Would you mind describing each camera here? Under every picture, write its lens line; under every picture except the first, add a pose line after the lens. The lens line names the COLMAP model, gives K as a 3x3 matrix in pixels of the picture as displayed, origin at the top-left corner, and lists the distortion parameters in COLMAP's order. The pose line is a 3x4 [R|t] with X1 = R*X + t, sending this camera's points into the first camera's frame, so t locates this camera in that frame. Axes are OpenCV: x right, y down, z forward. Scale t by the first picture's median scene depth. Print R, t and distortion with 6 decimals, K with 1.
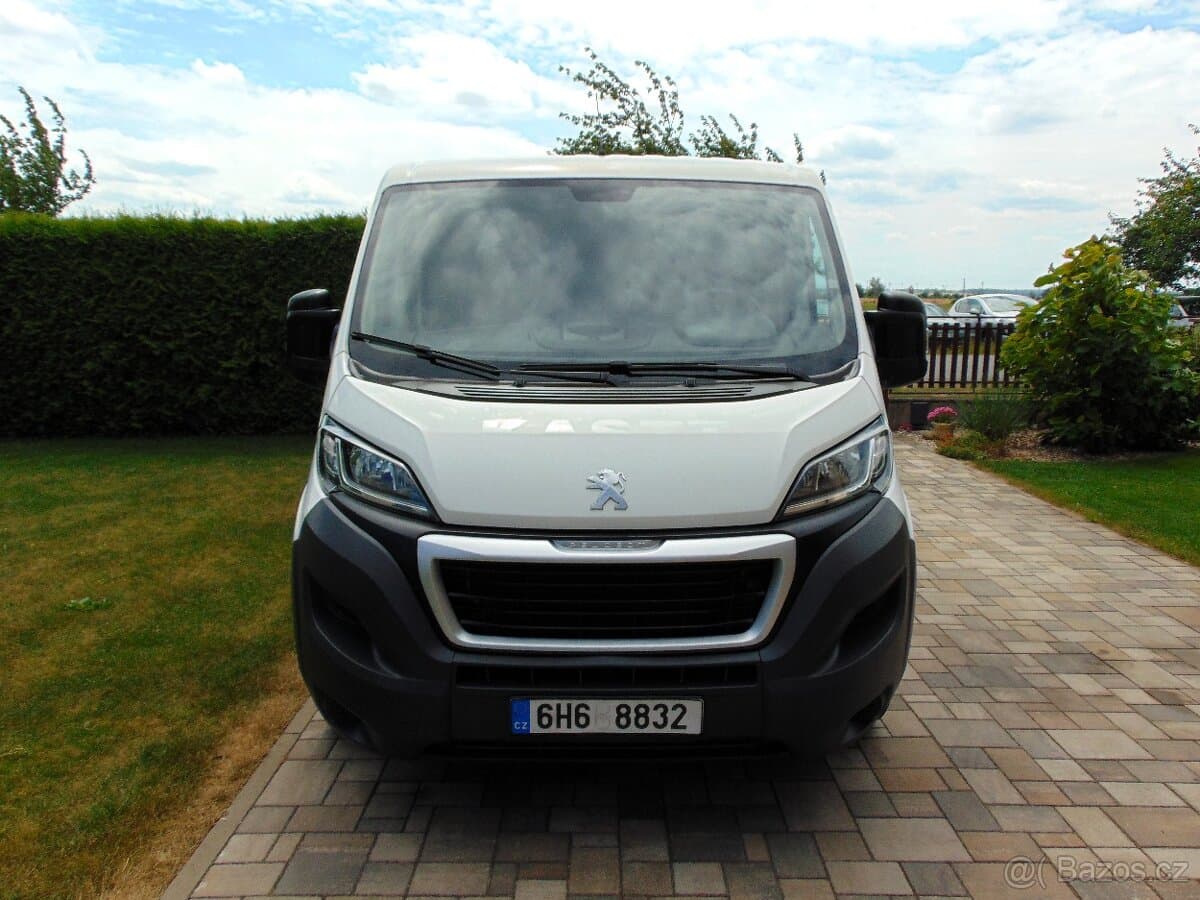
lens RADIAL K [[902.9, 0, 600.0], [0, 902.9, 450.0], [0, 0, 1]] dist [-0.024553, 0.062299]
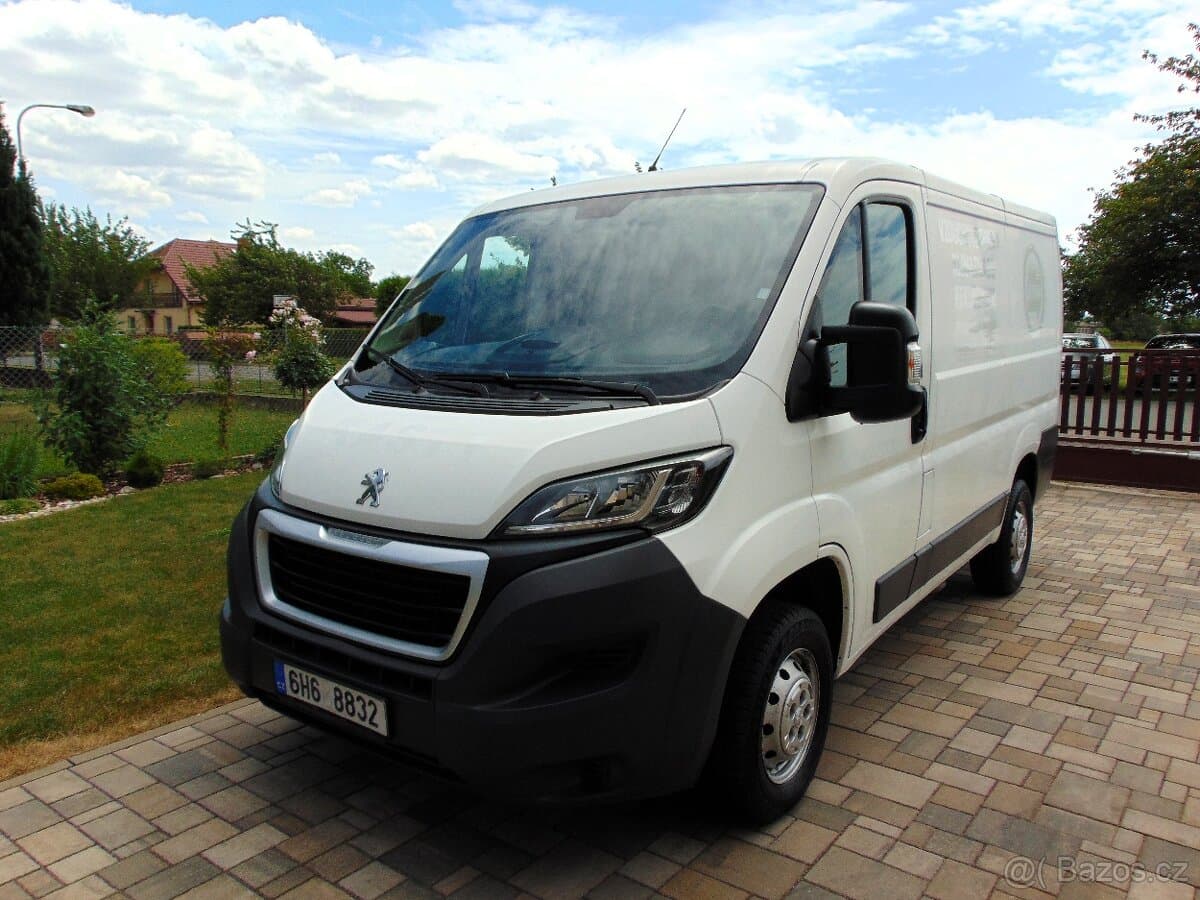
lens RADIAL K [[902.9, 0, 600.0], [0, 902.9, 450.0], [0, 0, 1]] dist [-0.024553, 0.062299]
pose [[0.795494, 0.079922, -0.600668, 0.698783], [-0.104857, 0.994466, -0.006548, -0.016400], [0.596821, 0.068193, 0.799472, 0.253369]]
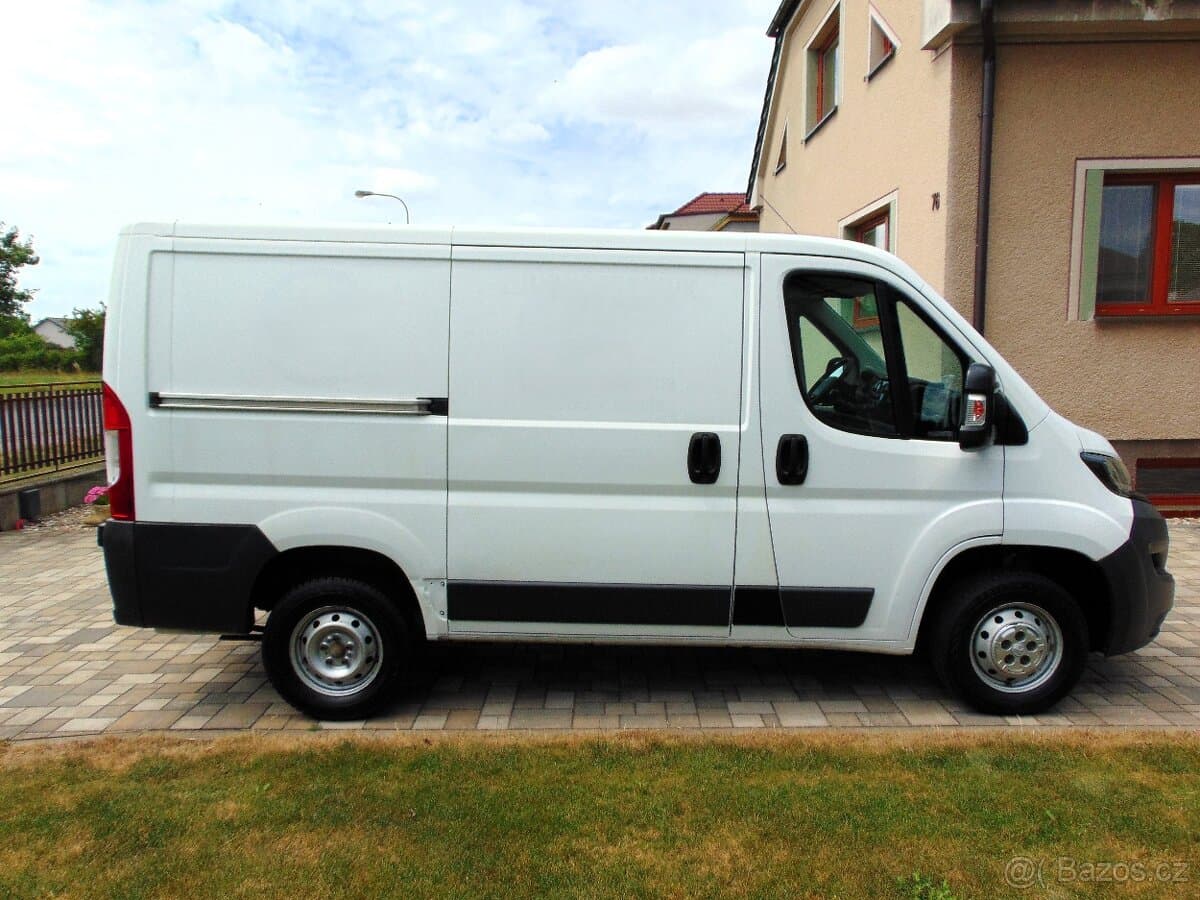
lens RADIAL K [[902.9, 0, 600.0], [0, 902.9, 450.0], [0, 0, 1]] dist [-0.024553, 0.062299]
pose [[-0.000375, -0.114115, 0.993467, -1.577127], [0.177777, 0.977635, 0.112364, -0.310283], [-0.984071, 0.176657, 0.019920, 1.616917]]
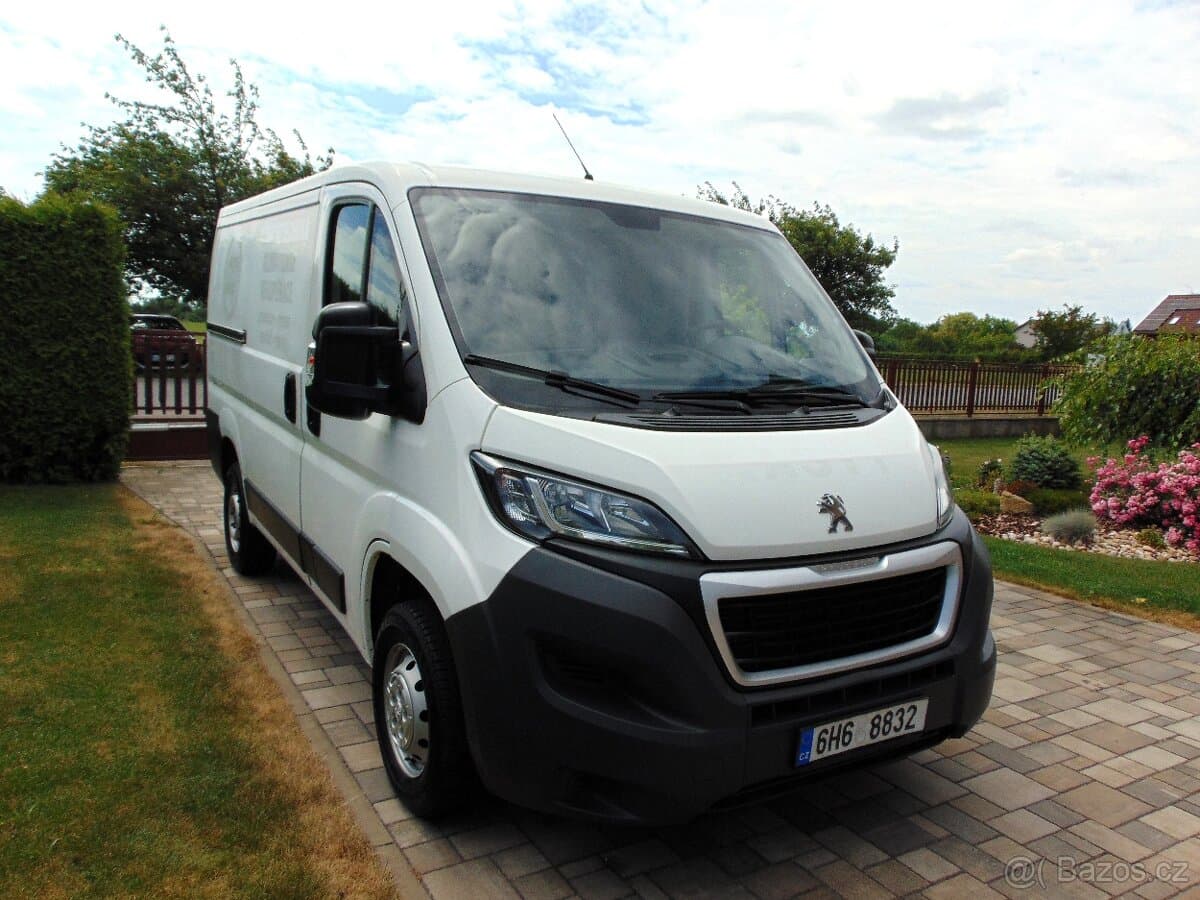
lens RADIAL K [[902.9, 0, 600.0], [0, 902.9, 450.0], [0, 0, 1]] dist [-0.024553, 0.062299]
pose [[0.852444, -0.029846, 0.521966, -0.624545], [0.044853, 0.998863, -0.016137, -0.019434], [-0.520891, 0.037167, 0.852814, 0.206091]]
